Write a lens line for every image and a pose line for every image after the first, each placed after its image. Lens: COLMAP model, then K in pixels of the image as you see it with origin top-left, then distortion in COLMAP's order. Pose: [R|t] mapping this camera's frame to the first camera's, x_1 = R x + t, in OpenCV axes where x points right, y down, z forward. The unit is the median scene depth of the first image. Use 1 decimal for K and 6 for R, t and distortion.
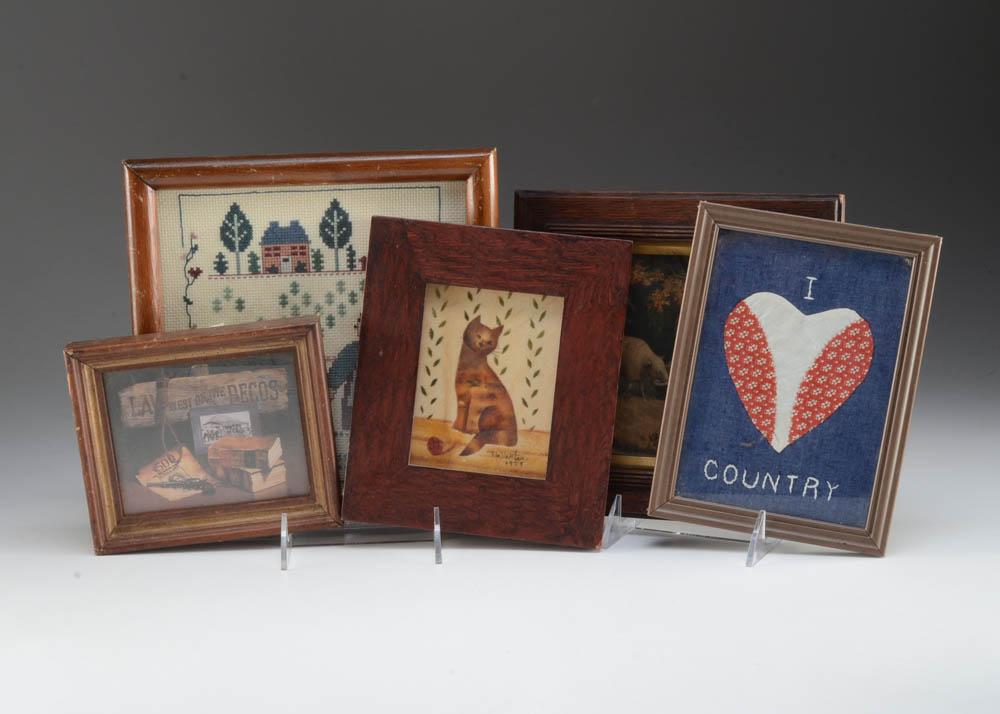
lens RADIAL K [[1689.7, 0, 490.5], [0, 1689.7, 342.2], [0, 0, 1]] dist [0.042085, 0.000000]
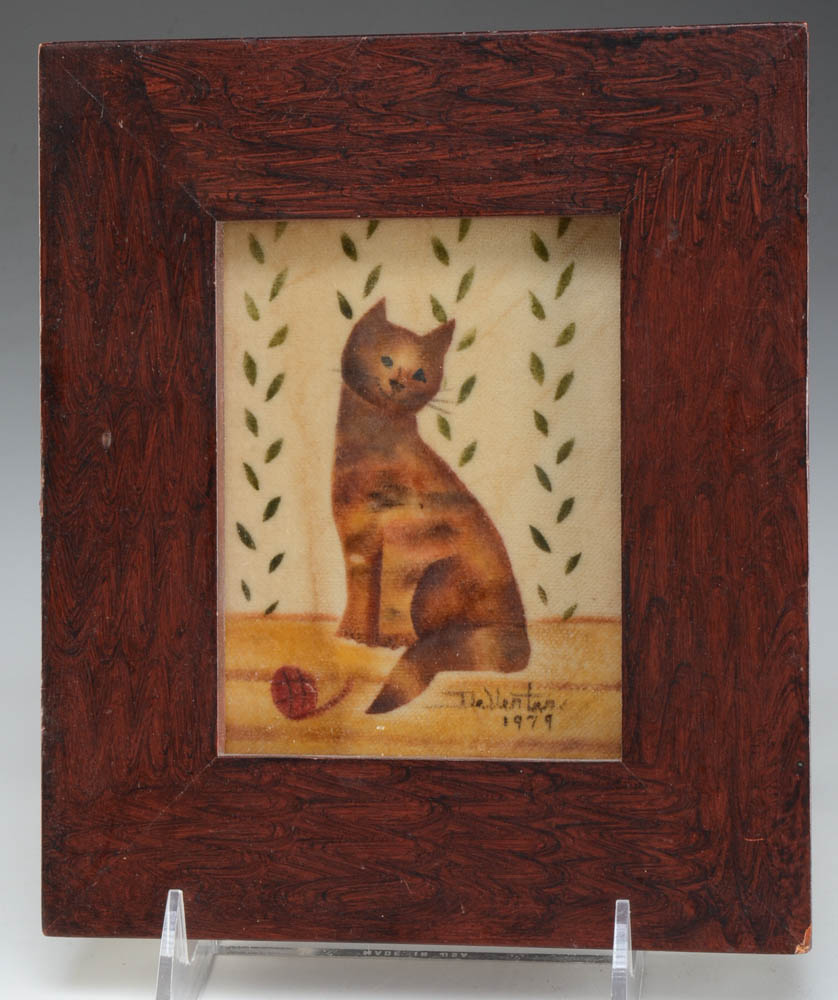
lens RADIAL K [[2789.7, 0, 417.4], [0, 2789.7, 427.7], [0, 0, 1]] dist [0.046723, 0.000000]
pose [[0.991797, -0.105832, -0.071679, 0.038351], [0.104002, 0.994160, -0.028813, 0.026921], [0.074310, 0.021122, 0.997011, 0.436921]]
